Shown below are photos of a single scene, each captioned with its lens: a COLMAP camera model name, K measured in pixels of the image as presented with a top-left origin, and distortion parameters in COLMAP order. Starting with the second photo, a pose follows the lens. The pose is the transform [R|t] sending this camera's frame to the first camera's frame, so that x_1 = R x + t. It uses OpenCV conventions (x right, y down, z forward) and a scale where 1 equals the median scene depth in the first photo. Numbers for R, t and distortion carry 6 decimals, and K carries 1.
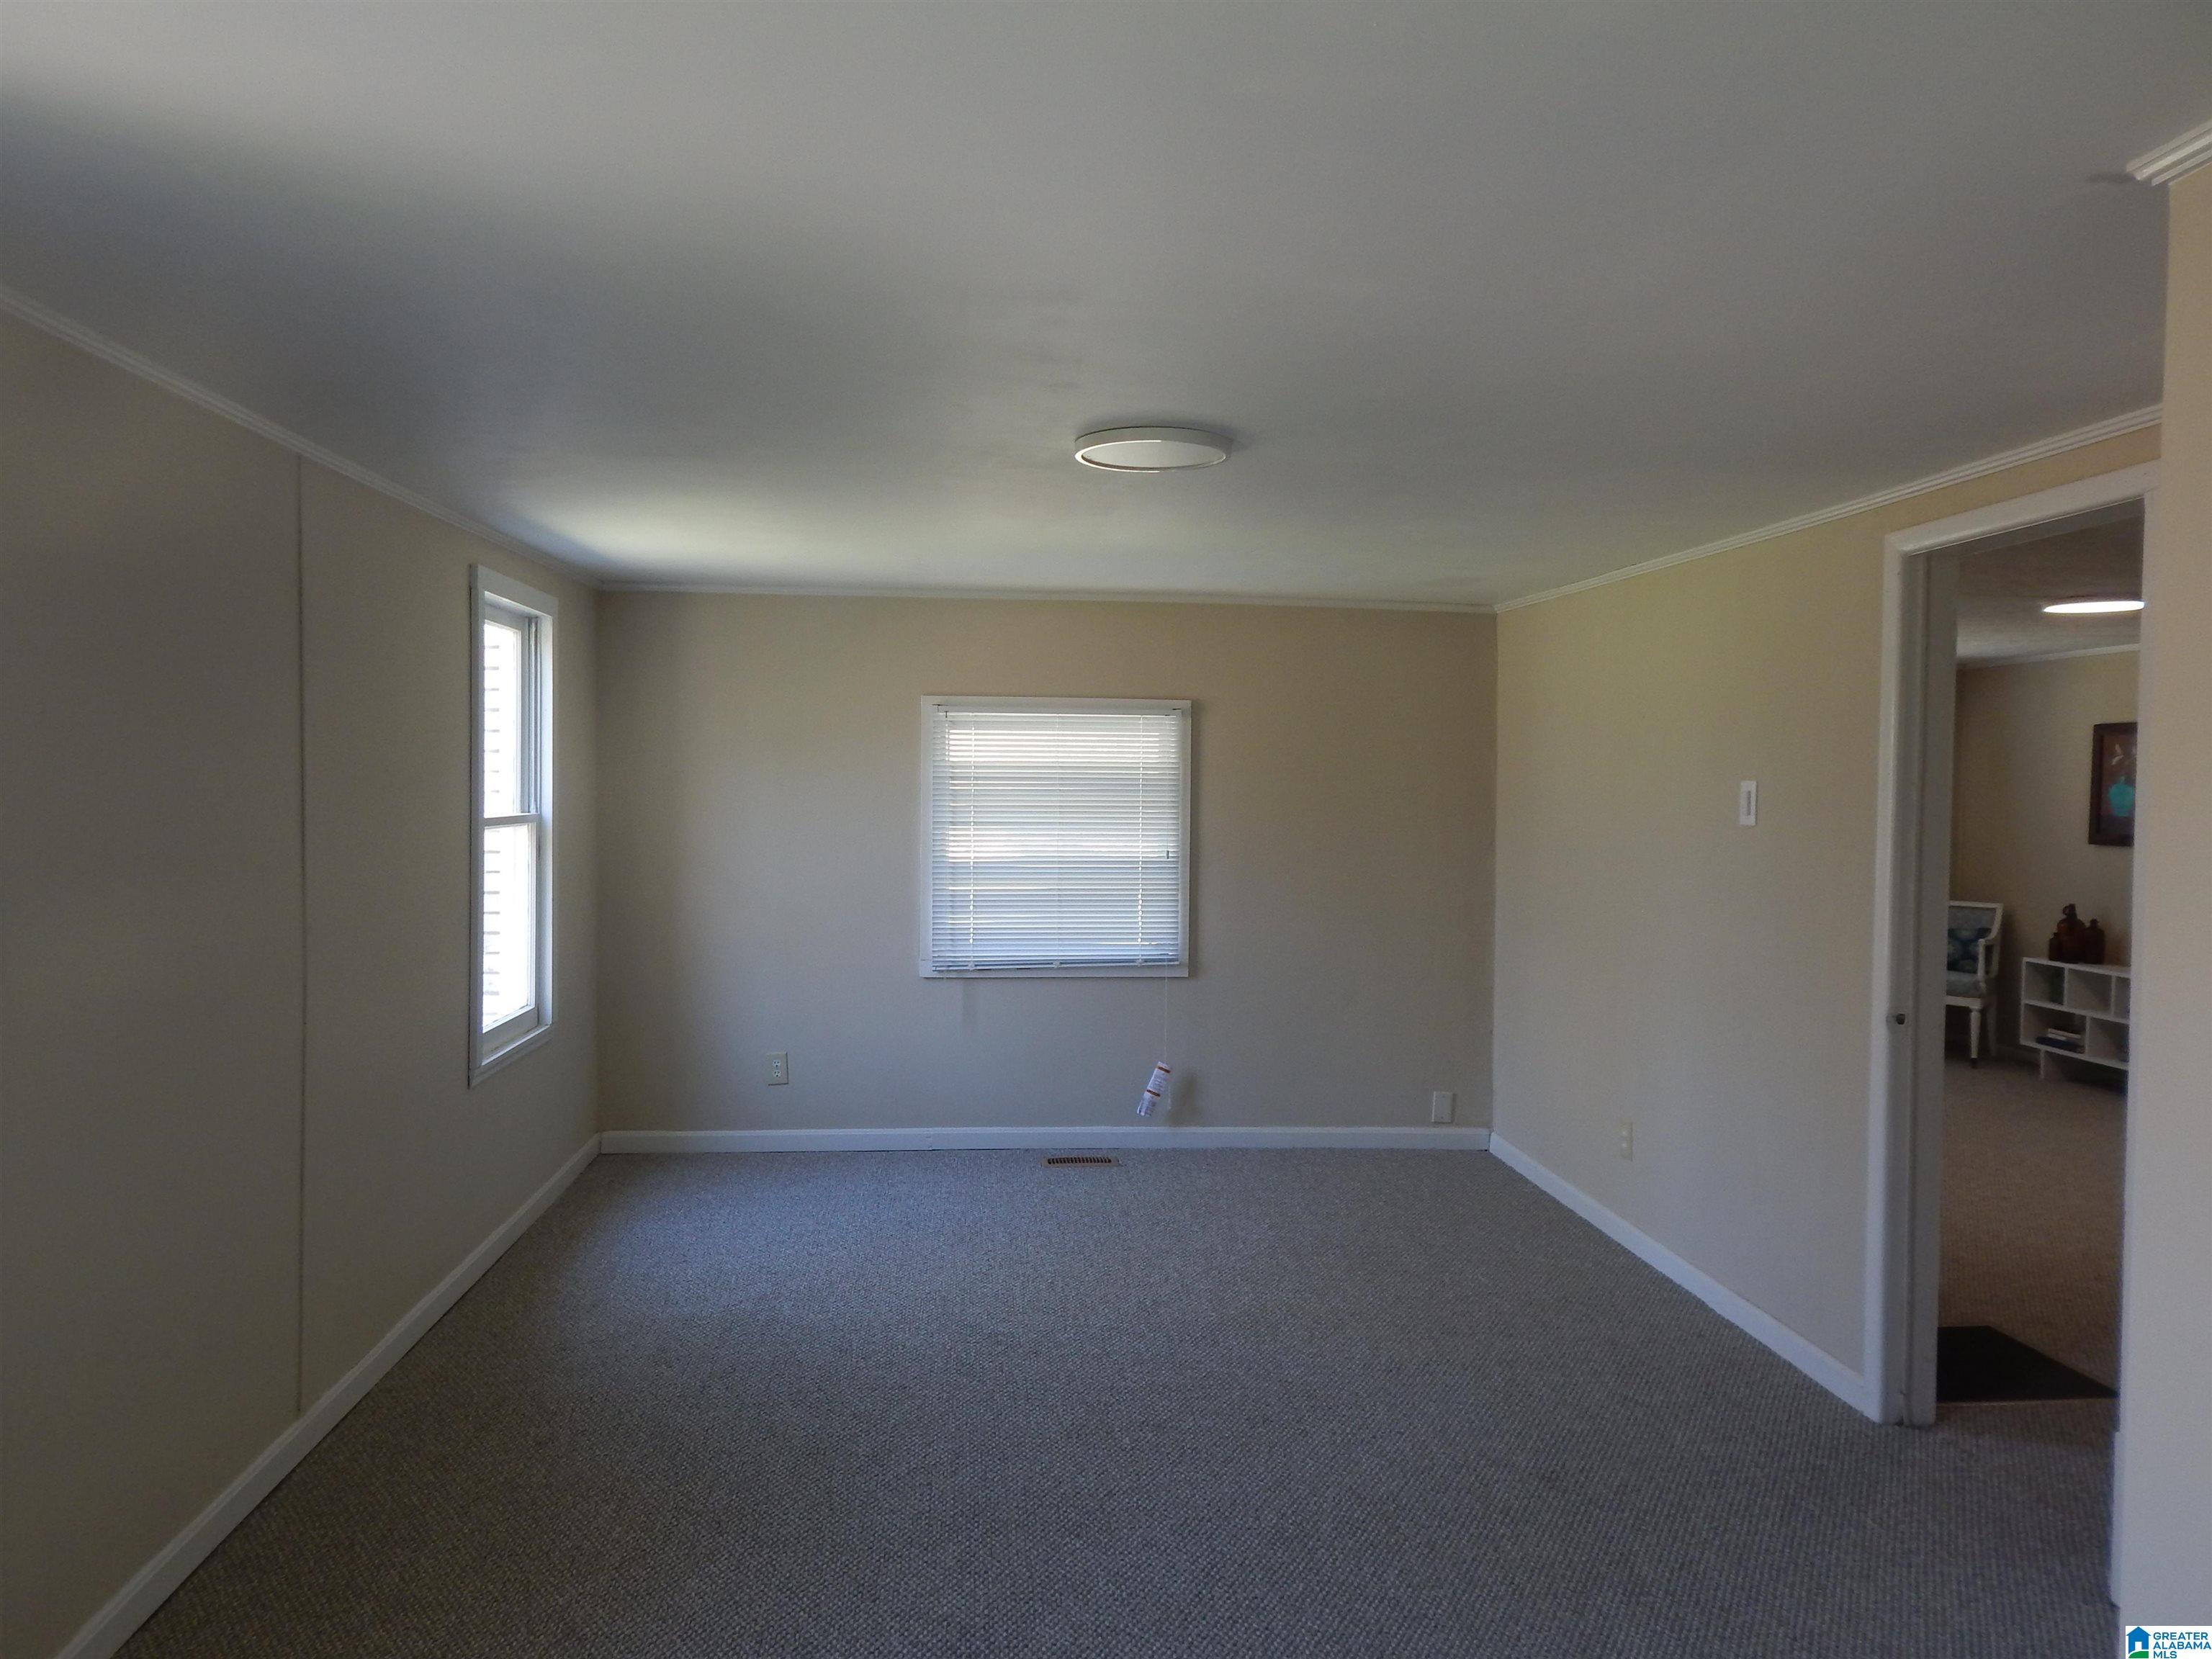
lens RADIAL K [[1568.9, 0, 1106.0], [0, 1568.9, 829.5], [0, 0, 1]] dist [0.055209, -0.033120]
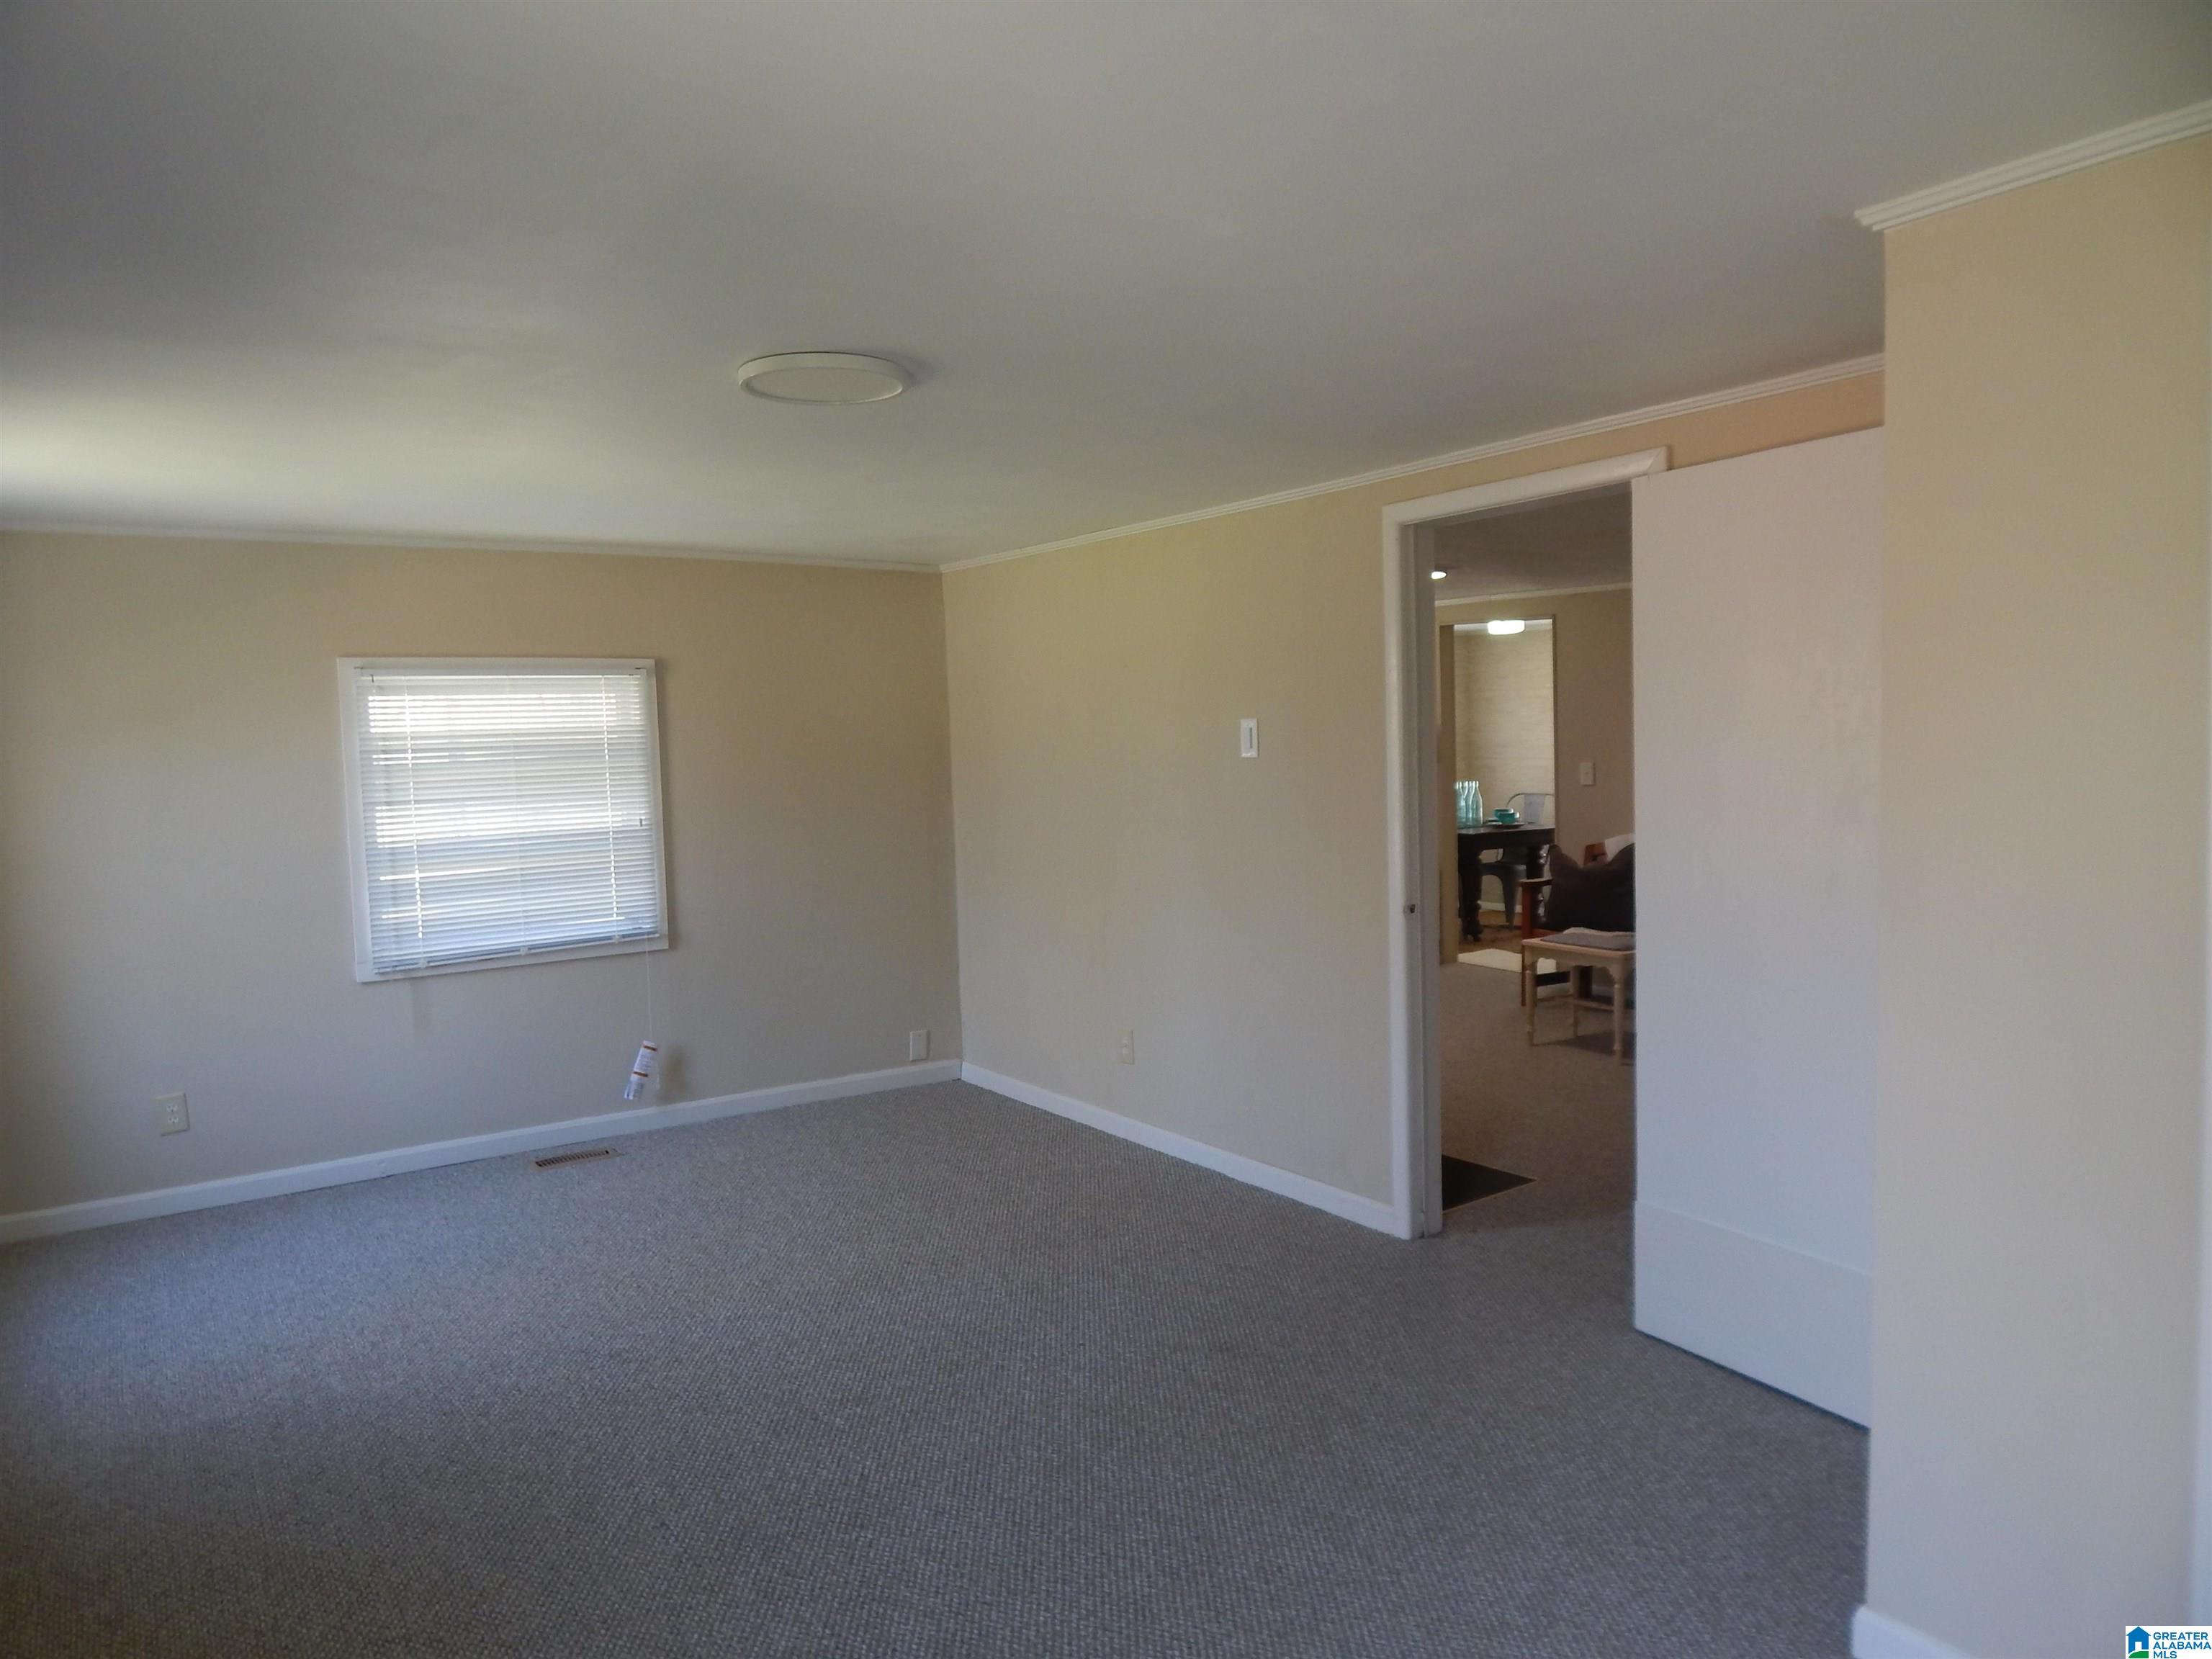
lens RADIAL K [[1488.2, 0, 1106.0], [0, 1488.2, 829.5], [0, 0, 1]] dist [0.005941, -0.008915]
pose [[0.865239, -0.070082, 0.496438, -0.164705], [0.057045, 0.997513, 0.041394, -0.000976], [-0.498104, -0.007496, 0.867085, 0.081691]]
